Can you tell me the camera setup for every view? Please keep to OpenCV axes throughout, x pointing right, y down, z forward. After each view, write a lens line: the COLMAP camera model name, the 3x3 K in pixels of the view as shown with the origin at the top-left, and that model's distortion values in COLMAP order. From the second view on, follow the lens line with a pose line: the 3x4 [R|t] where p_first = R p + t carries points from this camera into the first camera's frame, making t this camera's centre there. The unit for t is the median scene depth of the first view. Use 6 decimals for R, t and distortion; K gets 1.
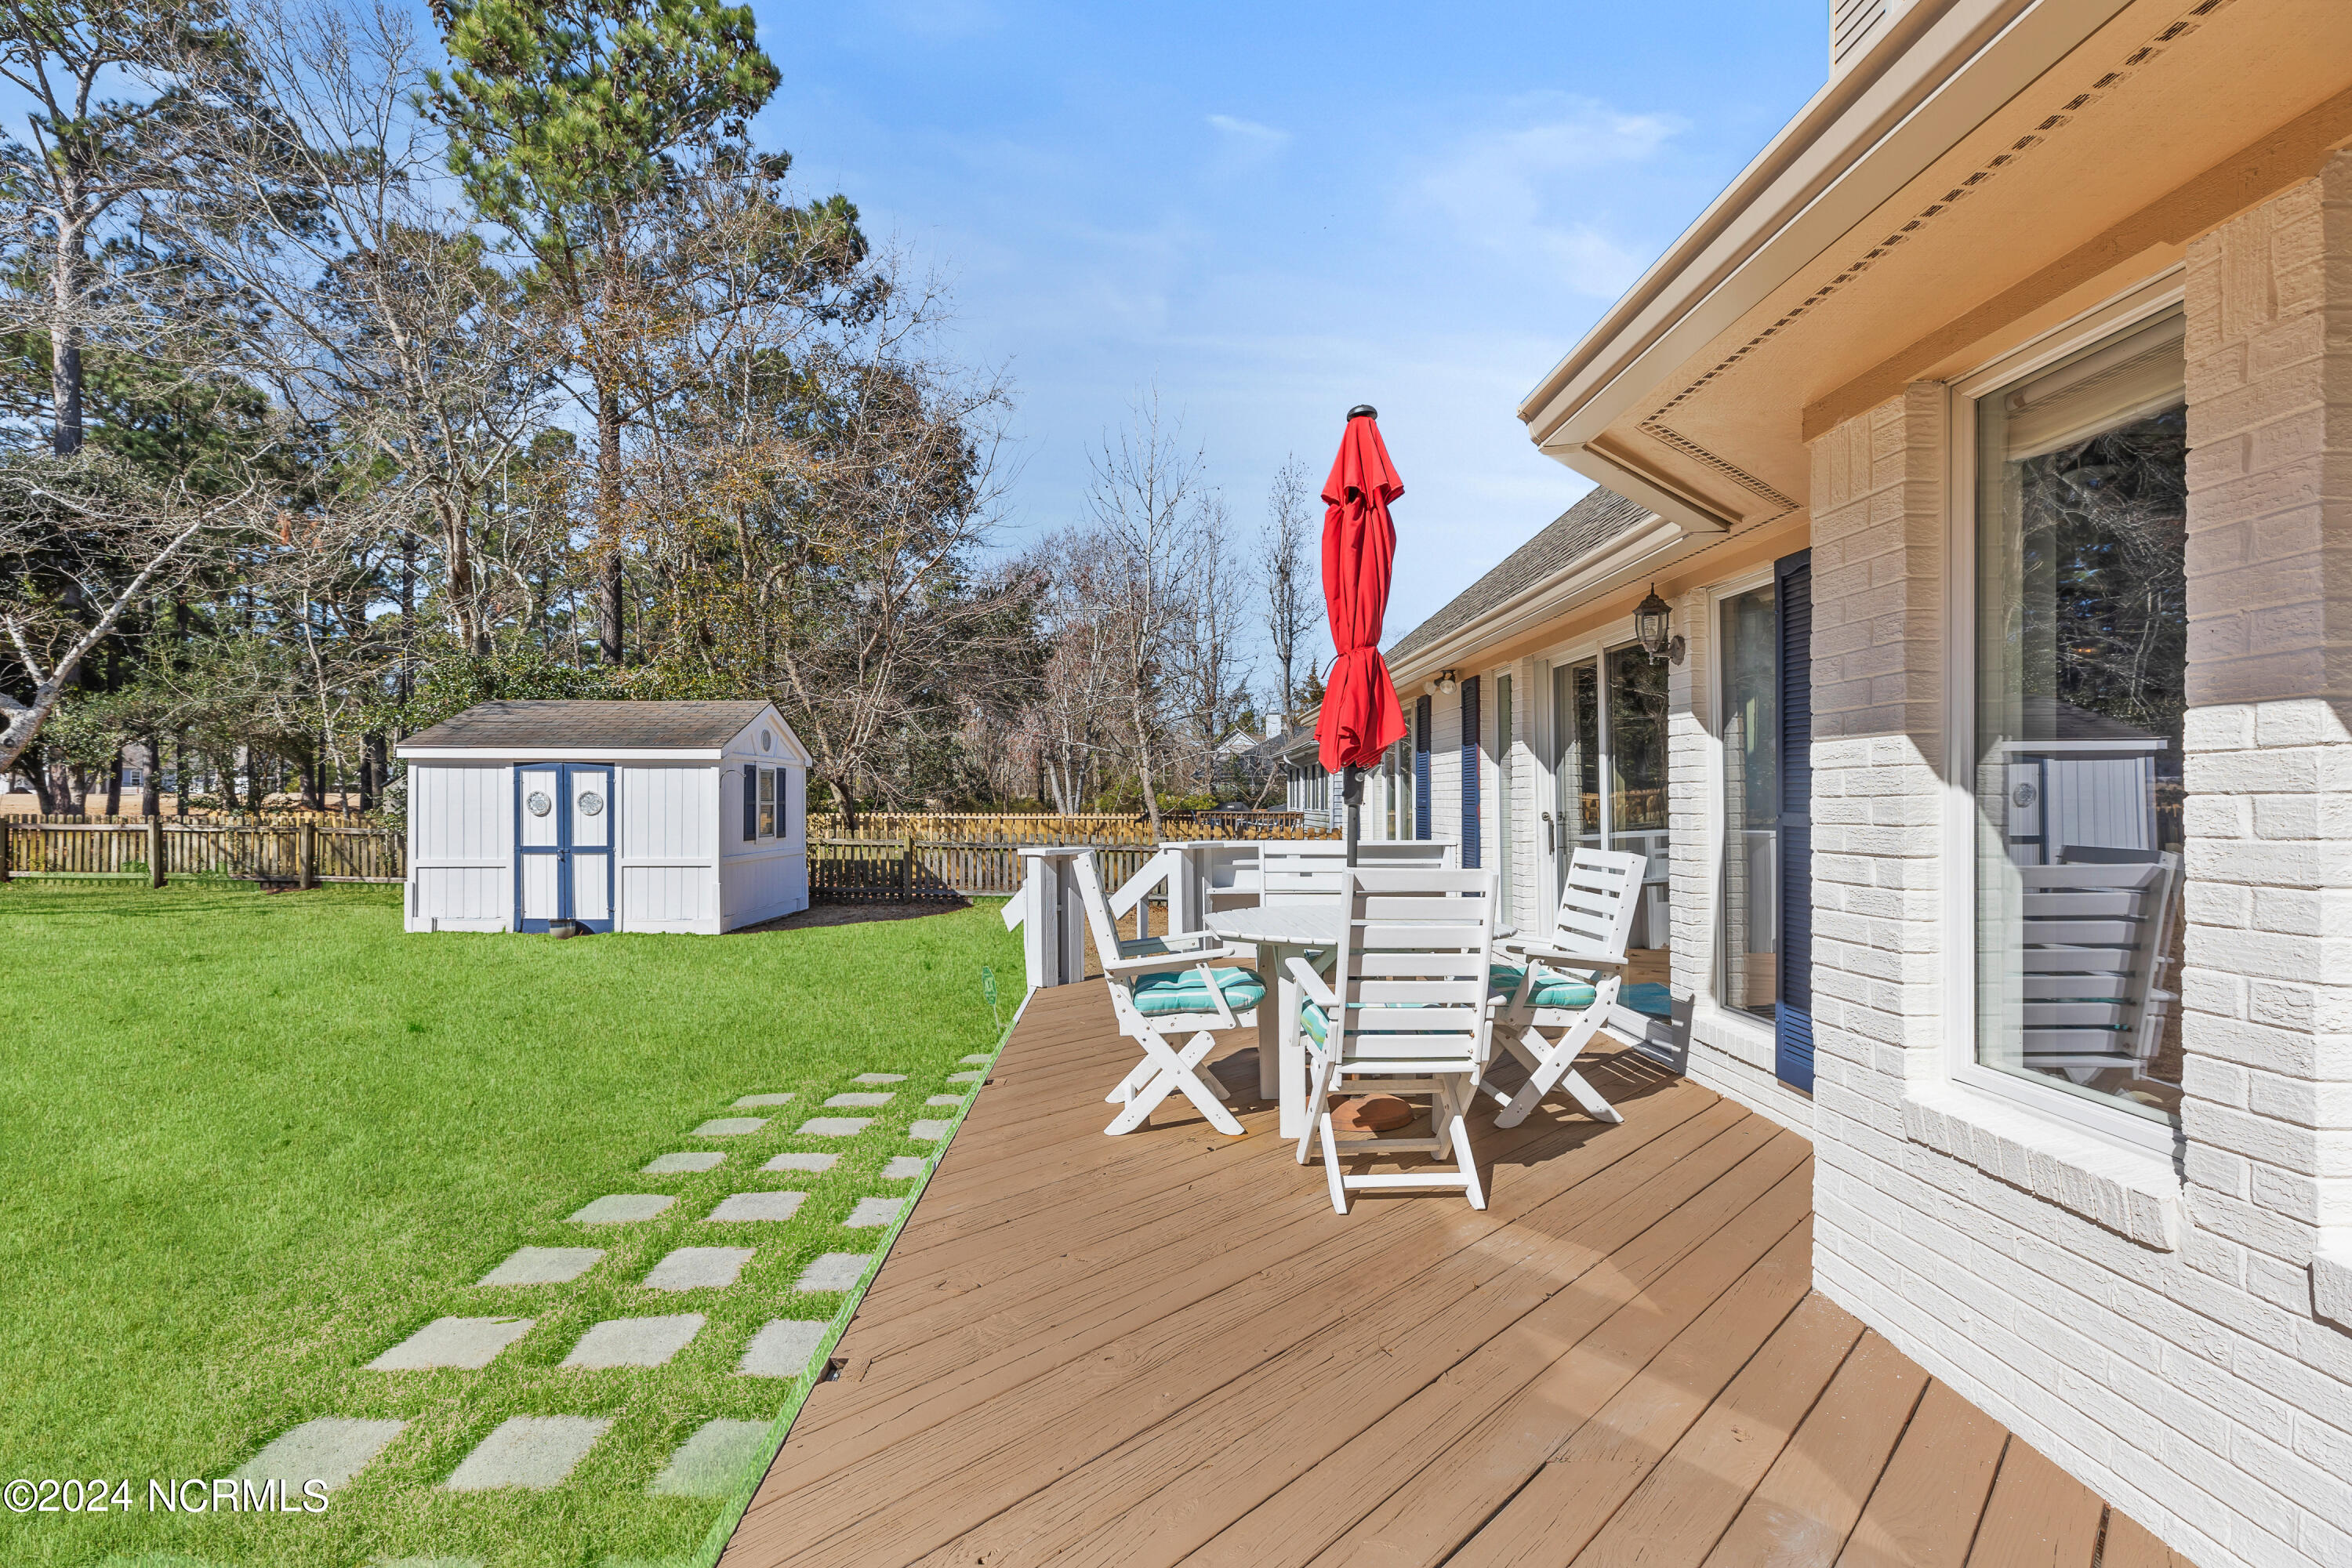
lens RADIAL K [[1090.6, 0, 1176.9], [0, 1090.6, 809.9], [0, 0, 1]] dist [-0.000958, -0.000160]
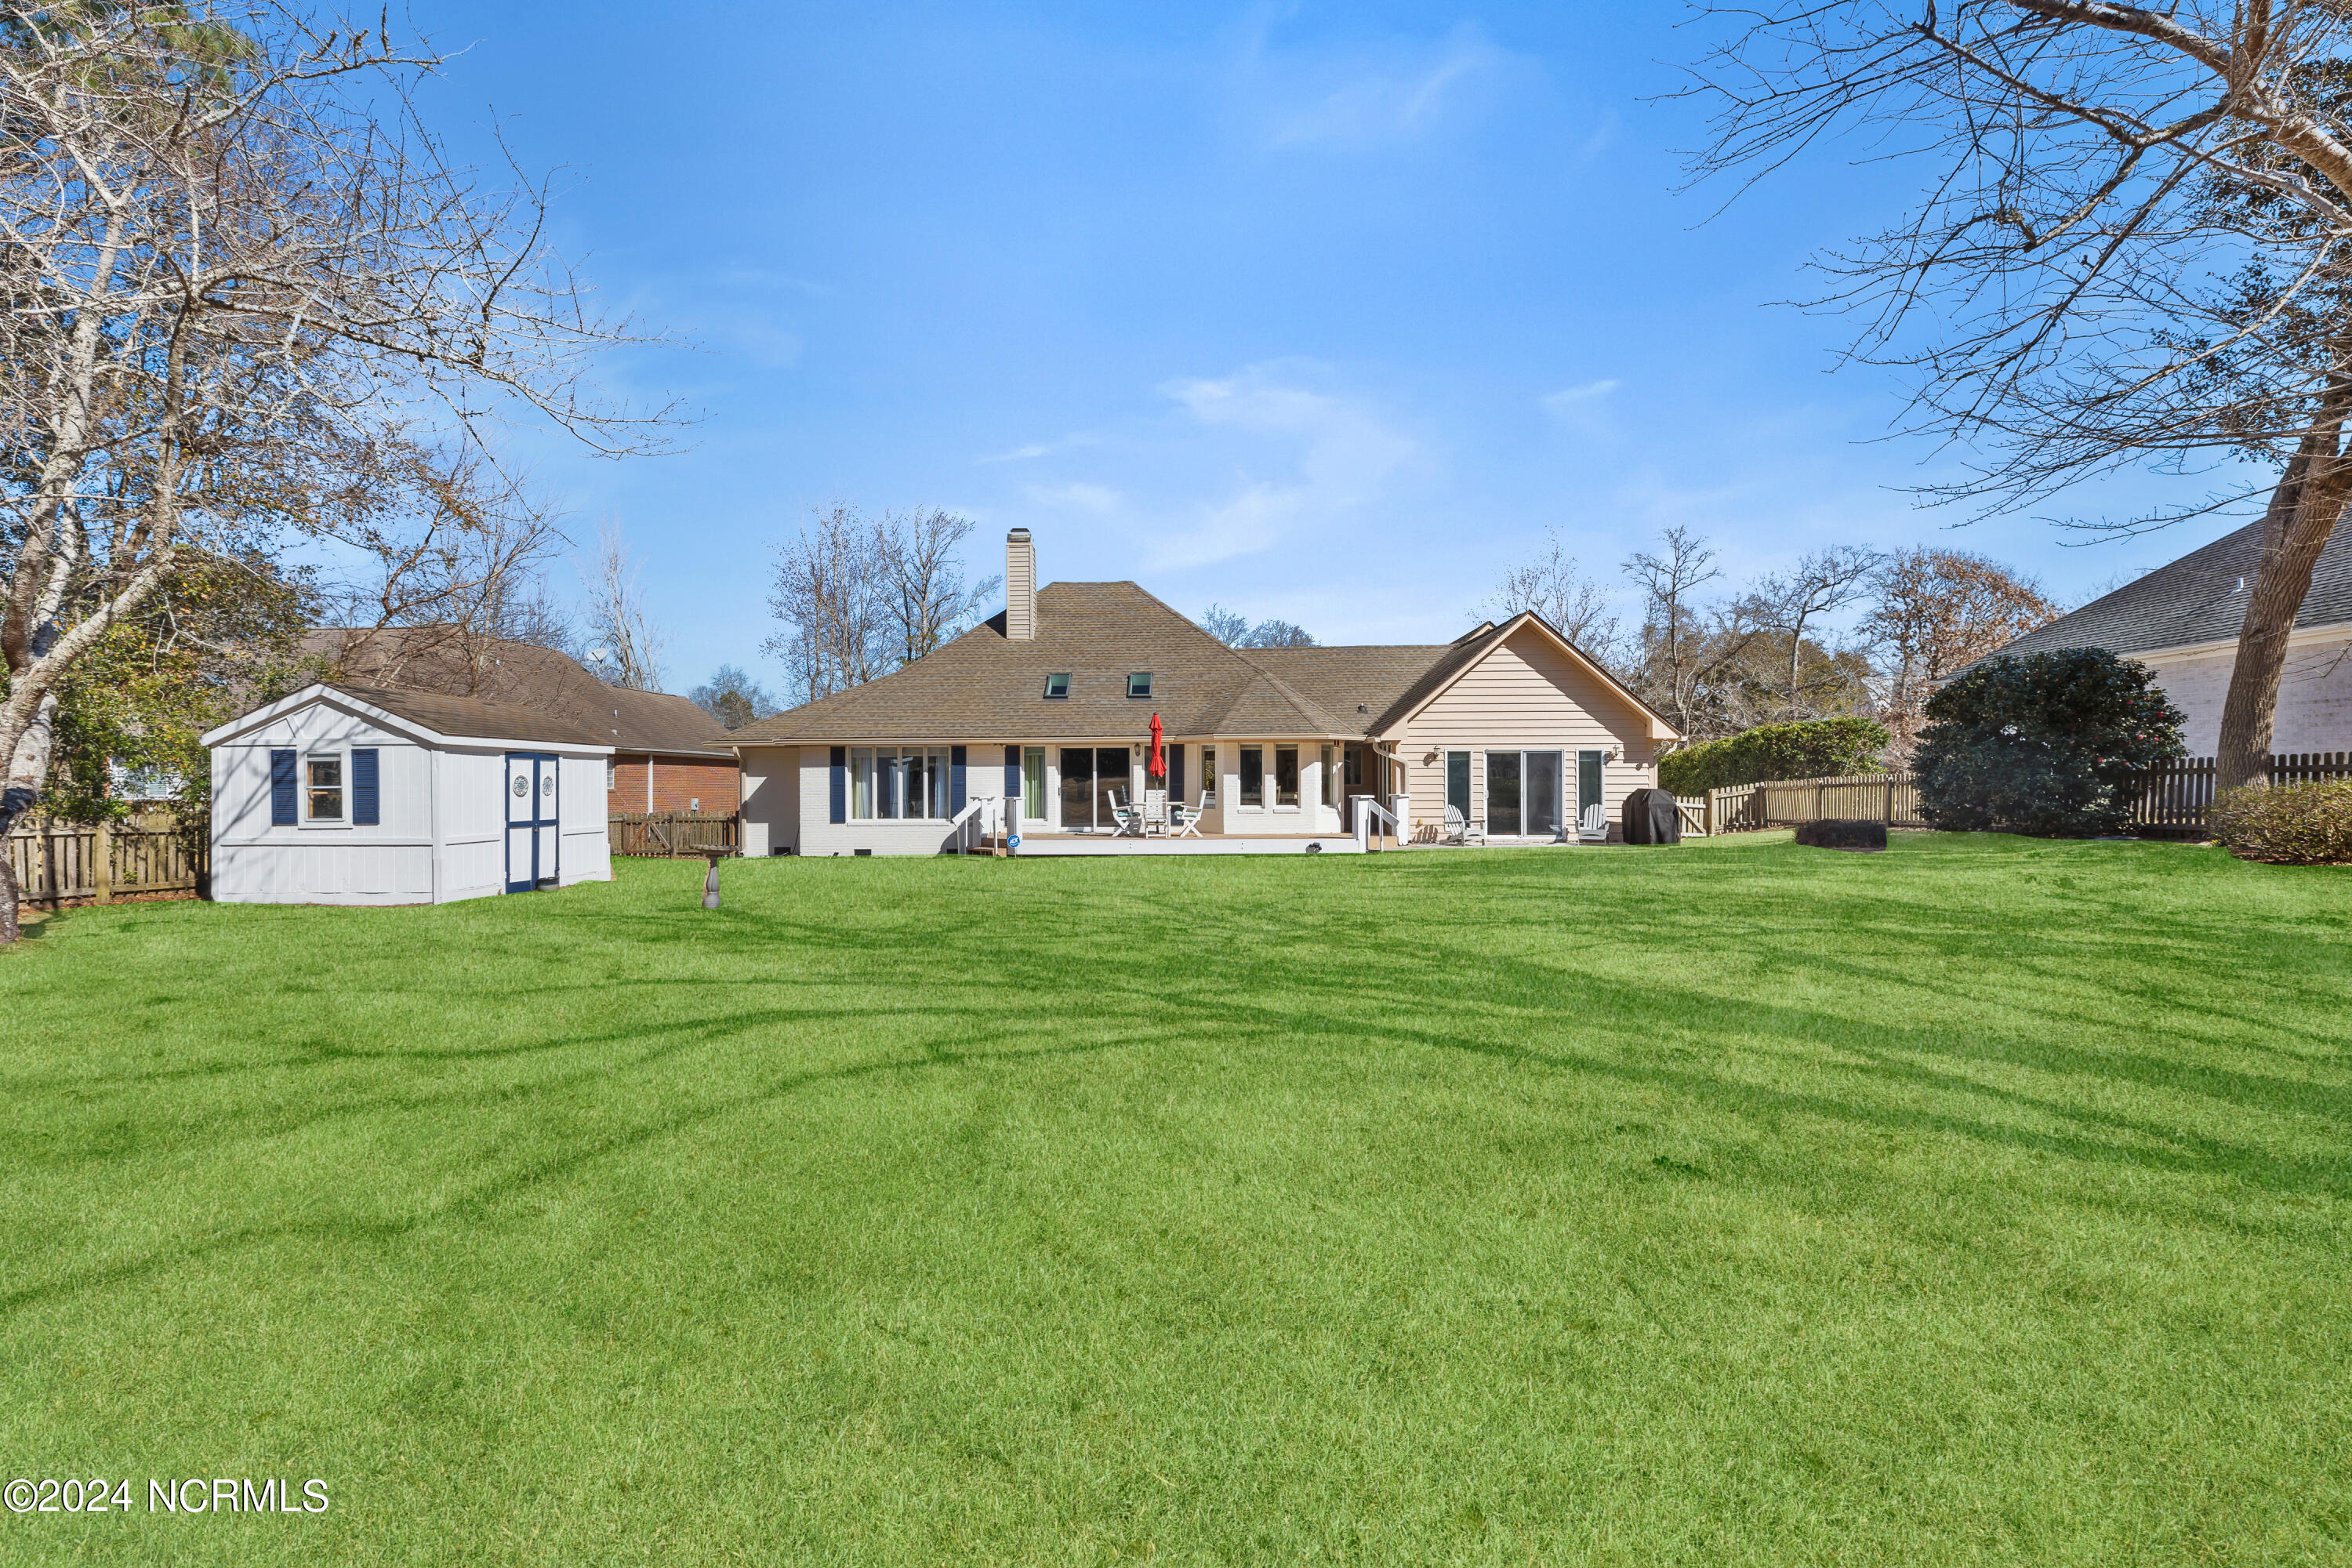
lens RADIAL K [[1068.9, 0, 1176.0], [0, 1068.9, 784.0], [0, 0, 1]] dist [0.001213, -0.000202]
pose [[0.045492, 0.003923, 0.998957, -1.734318], [0.003677, 0.999985, -0.004095, -0.000464], [-0.998958, 0.003860, 0.045477, 0.221185]]
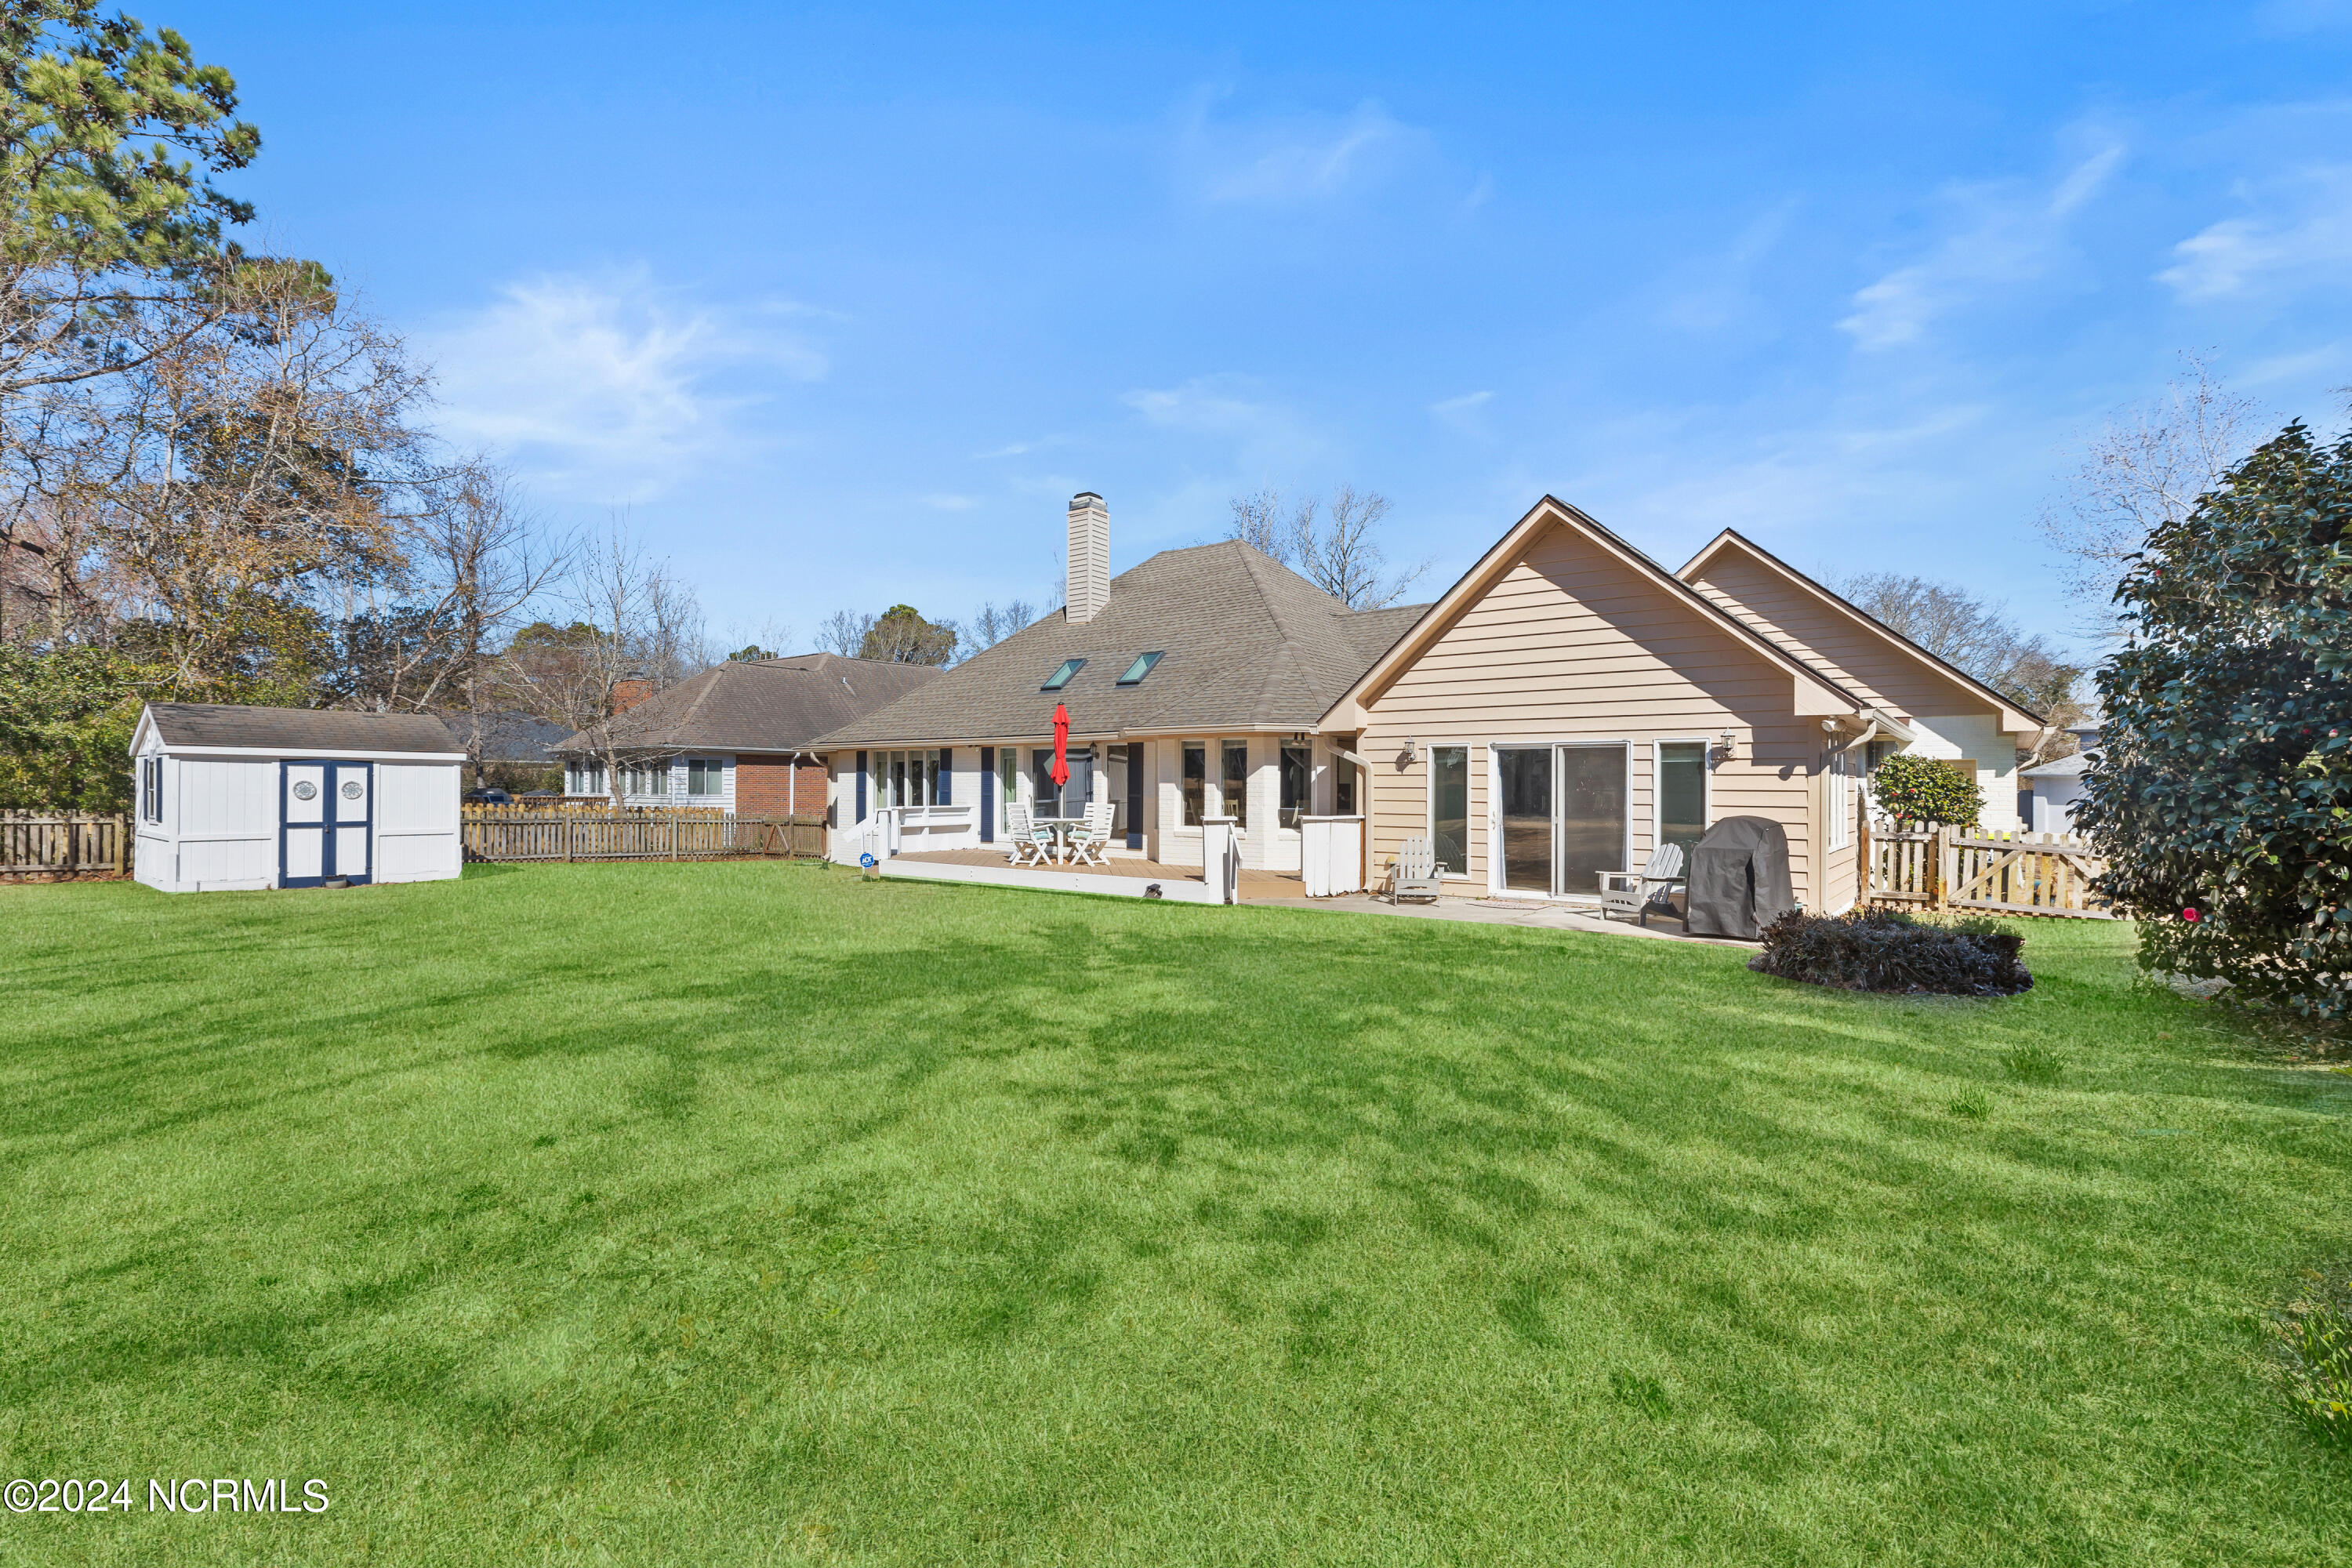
lens RADIAL K [[1068.9, 0, 1176.0], [0, 1068.9, 784.0], [0, 0, 1]] dist [0.001213, -0.000202]
pose [[0.630013, 0.007958, 0.776544, -0.929466], [-0.007942, 0.999961, -0.003804, -0.016991], [-0.776544, -0.003770, 0.630052, -0.652247]]
